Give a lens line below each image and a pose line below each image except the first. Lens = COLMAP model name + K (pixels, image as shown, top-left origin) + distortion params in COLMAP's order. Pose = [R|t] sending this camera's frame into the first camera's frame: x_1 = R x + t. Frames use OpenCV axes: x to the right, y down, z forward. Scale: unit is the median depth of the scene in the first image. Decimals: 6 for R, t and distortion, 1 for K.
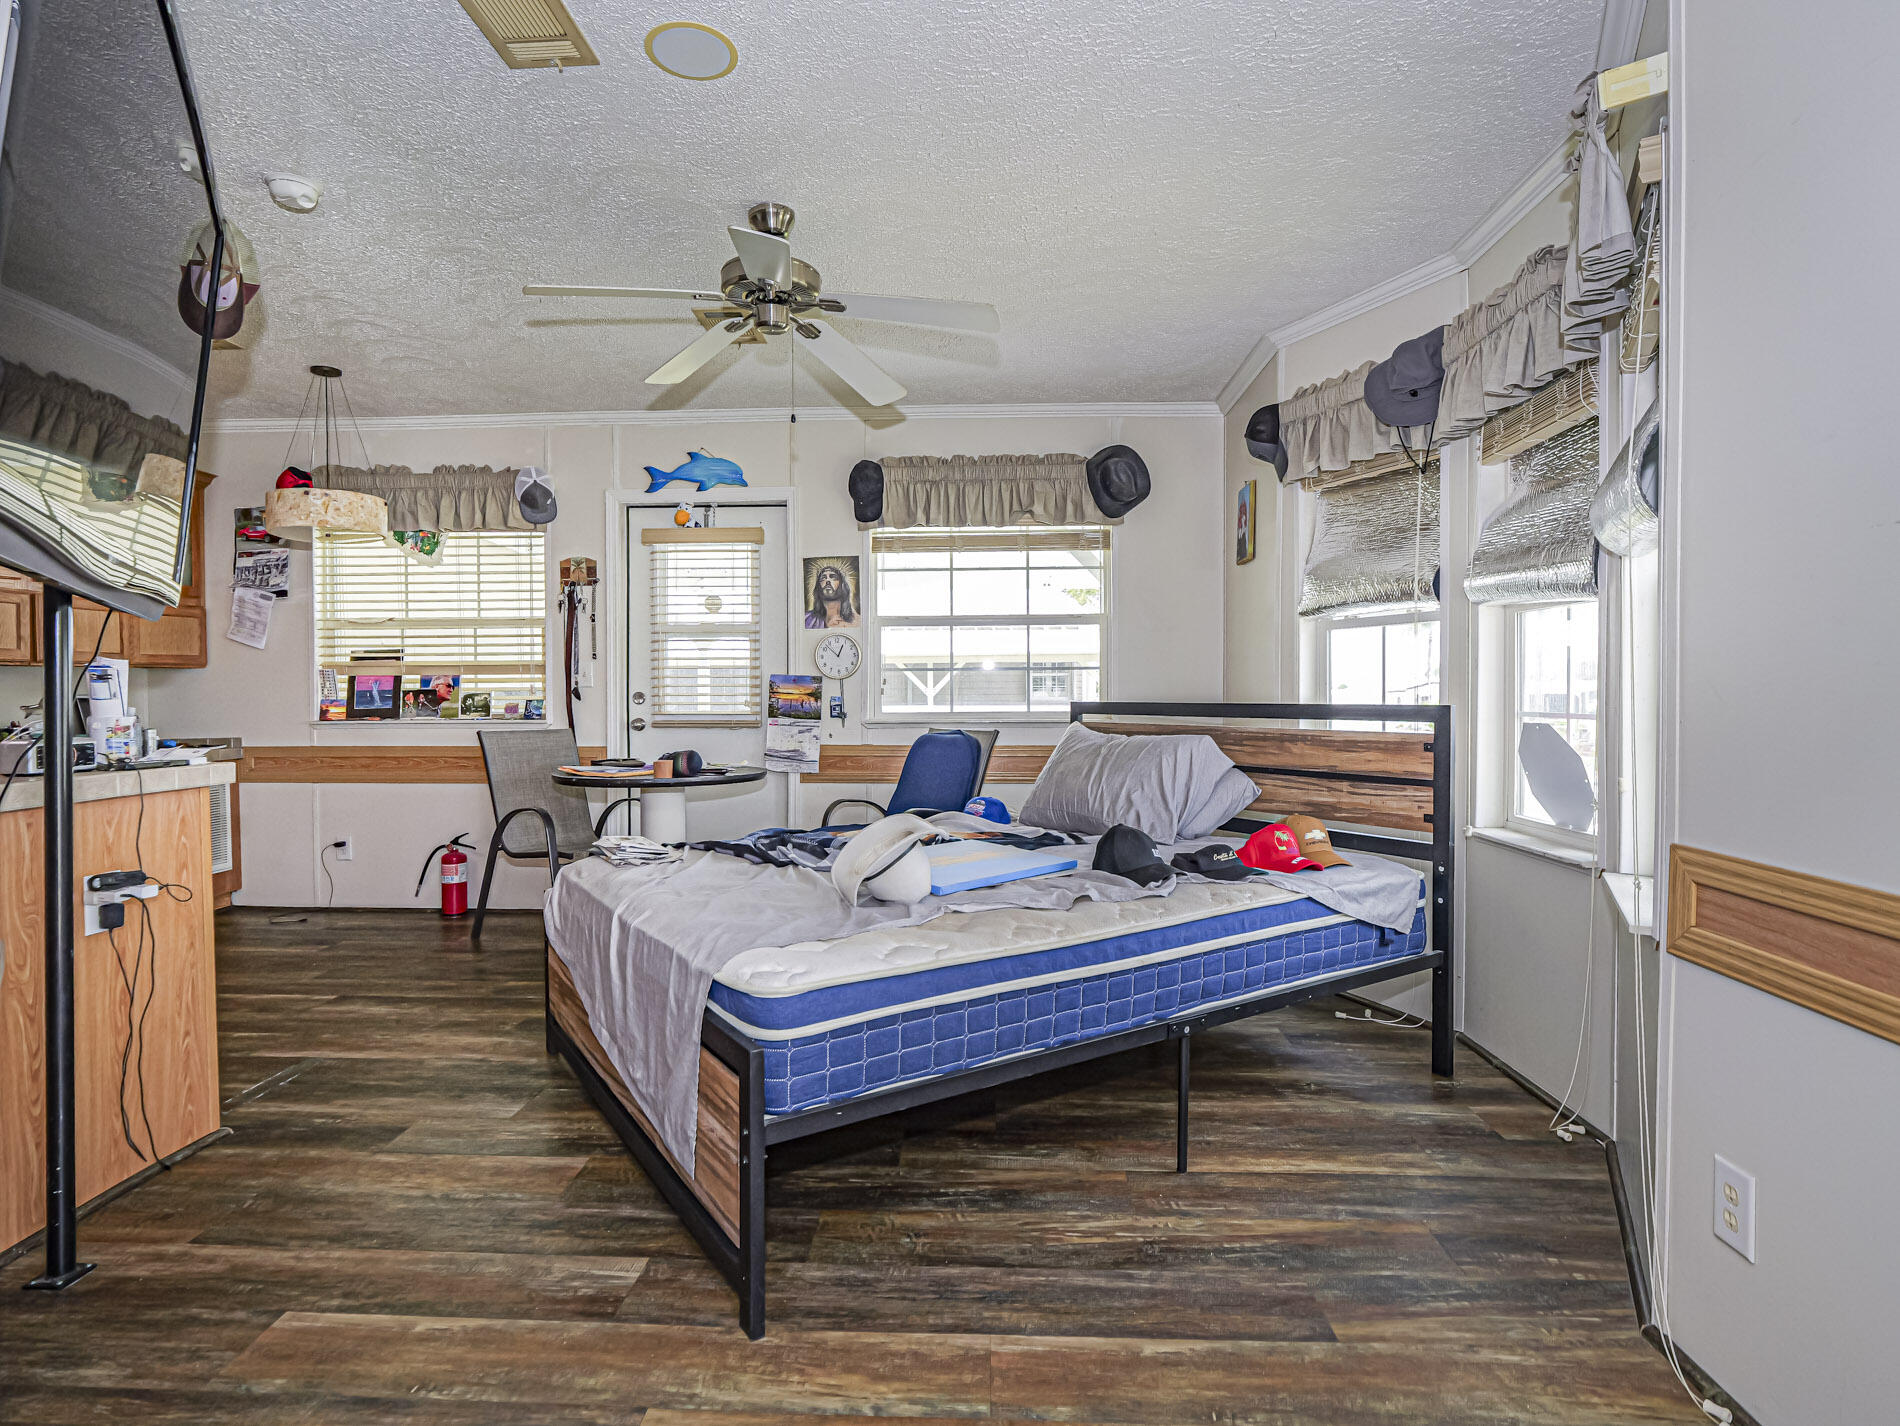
lens RADIAL K [[1015.0, 0, 941.5], [0, 1015.0, 710.6], [0, 0, 1]] dist [-0.007365, 0.001224]
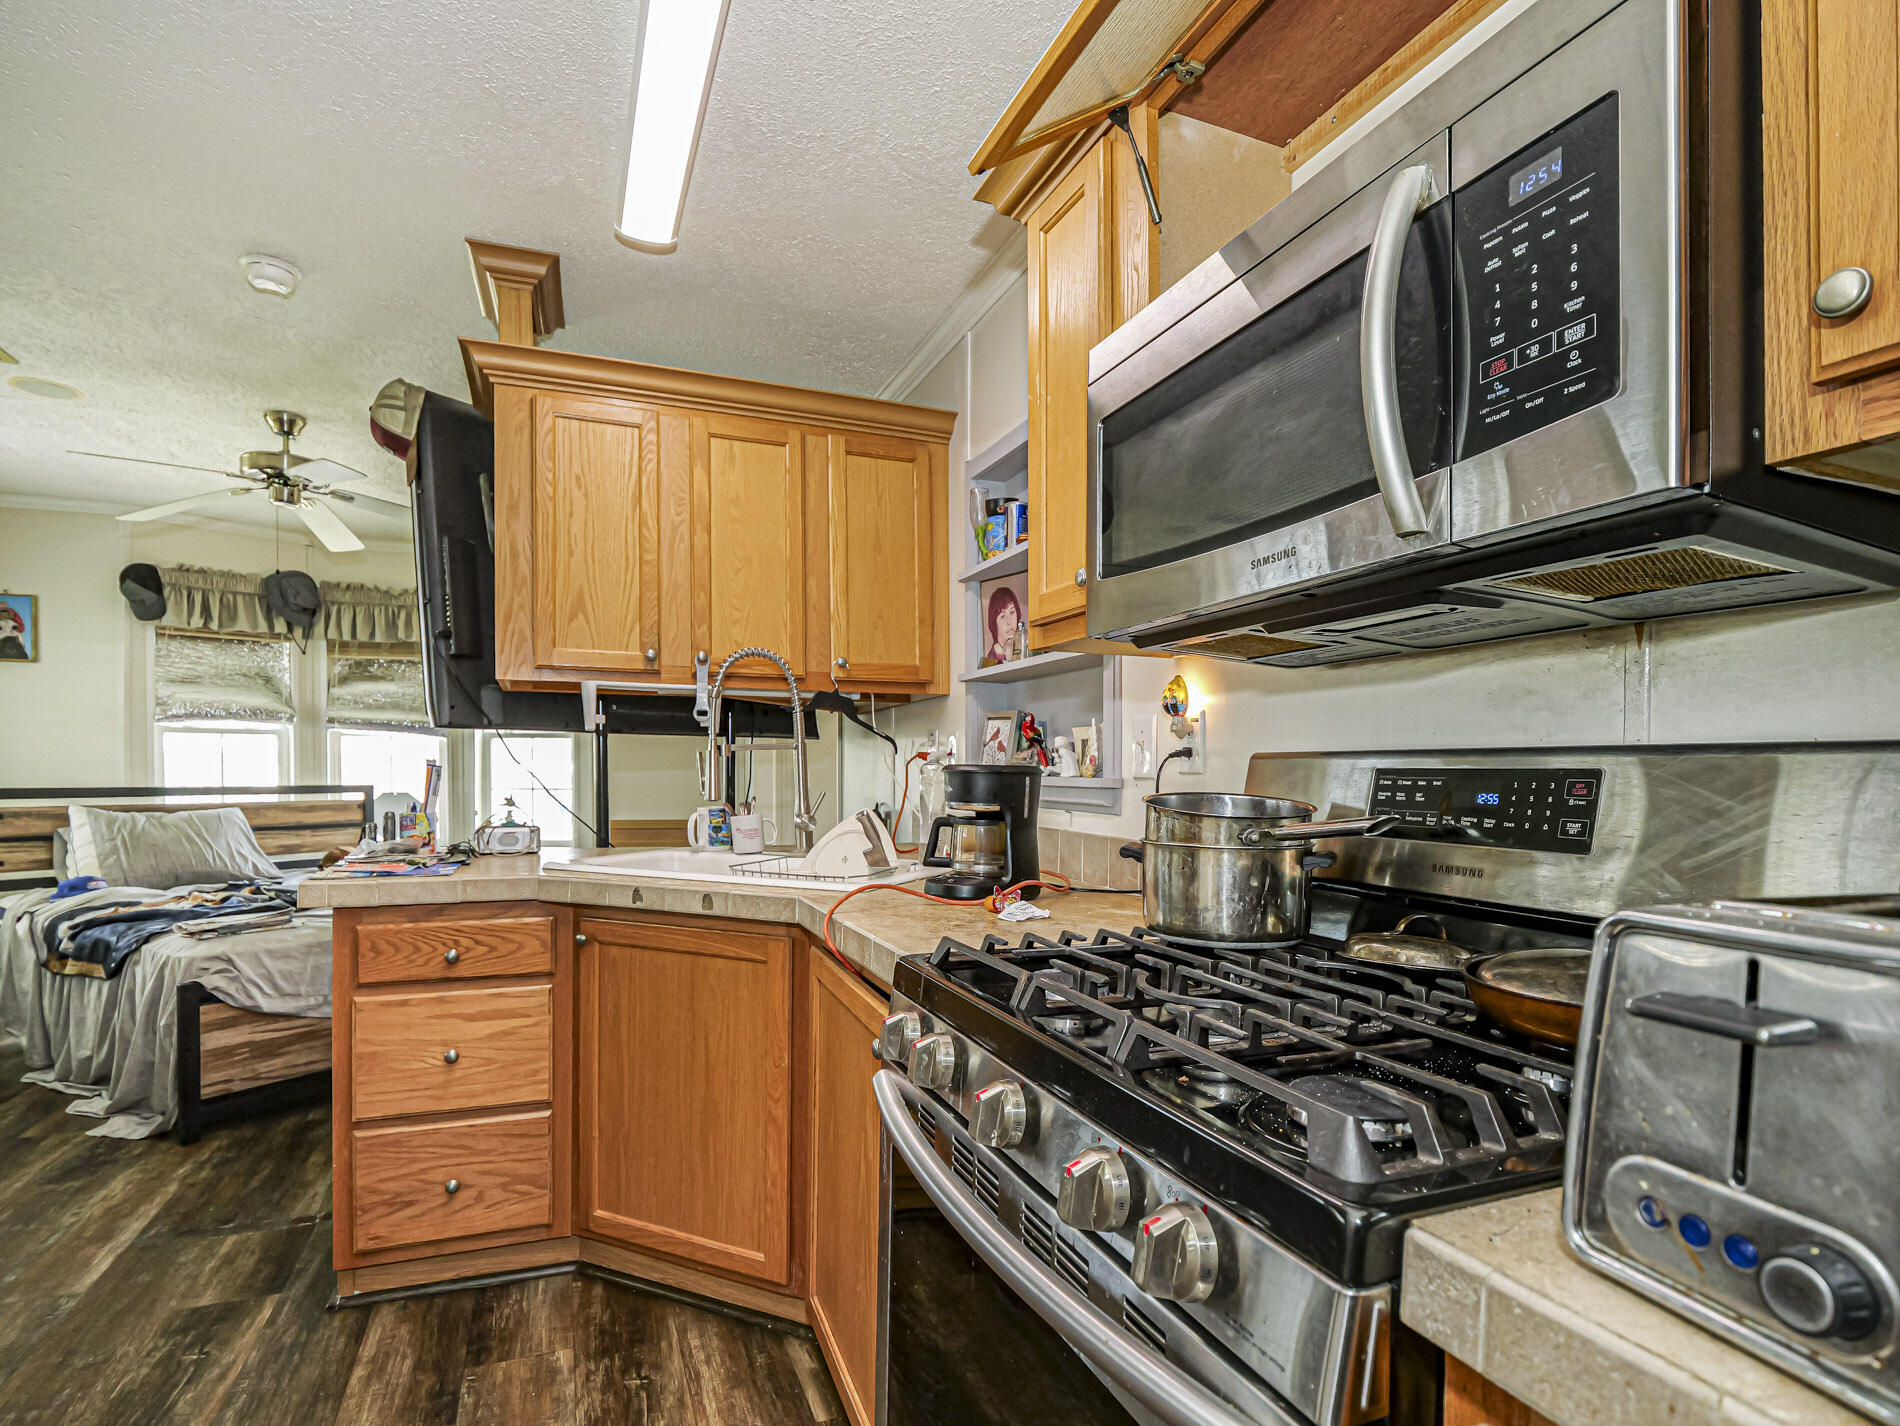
lens RADIAL K [[938.7, 0, 950.6], [0, 938.7, 787.1], [0, 0, 1]] dist [-0.016293, 0.000530]
pose [[-0.426197, -0.017489, 0.904461, -0.979518], [0.010814, 0.999643, 0.024425, -0.019472], [-0.904566, 0.020191, -0.425856, 0.451868]]
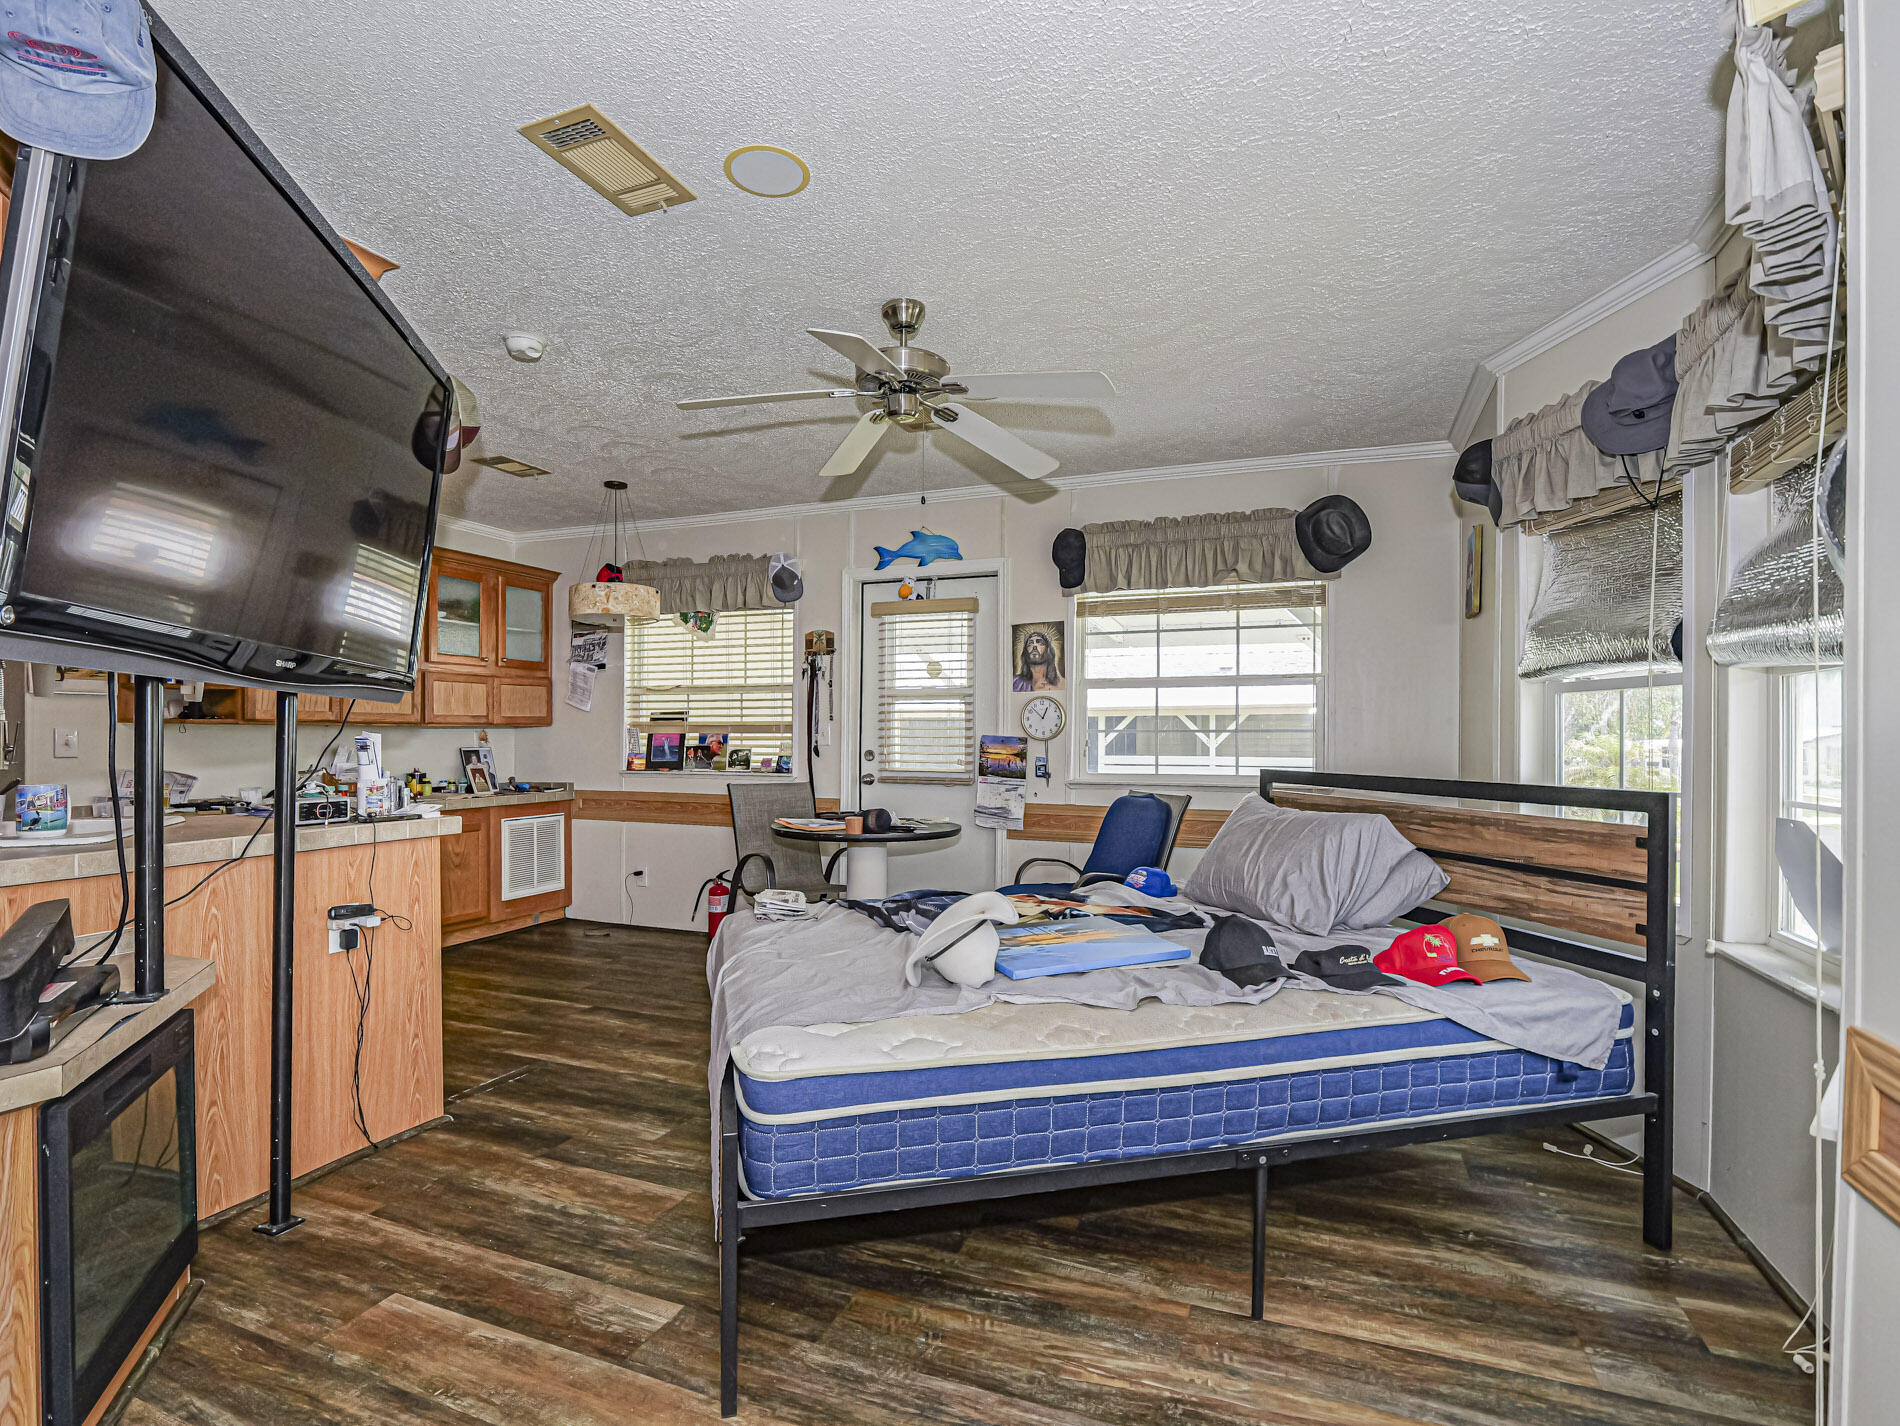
lens RADIAL K [[938.7, 0, 943.2], [0, 938.7, 738.5], [0, 0, 1]] dist [-0.016293, 0.000530]
pose [[0.945571, 0.008059, -0.325315, 0.116037], [-0.013408, 0.999809, -0.014206, -0.018403], [0.325138, 0.017794, 0.945499, 0.062875]]
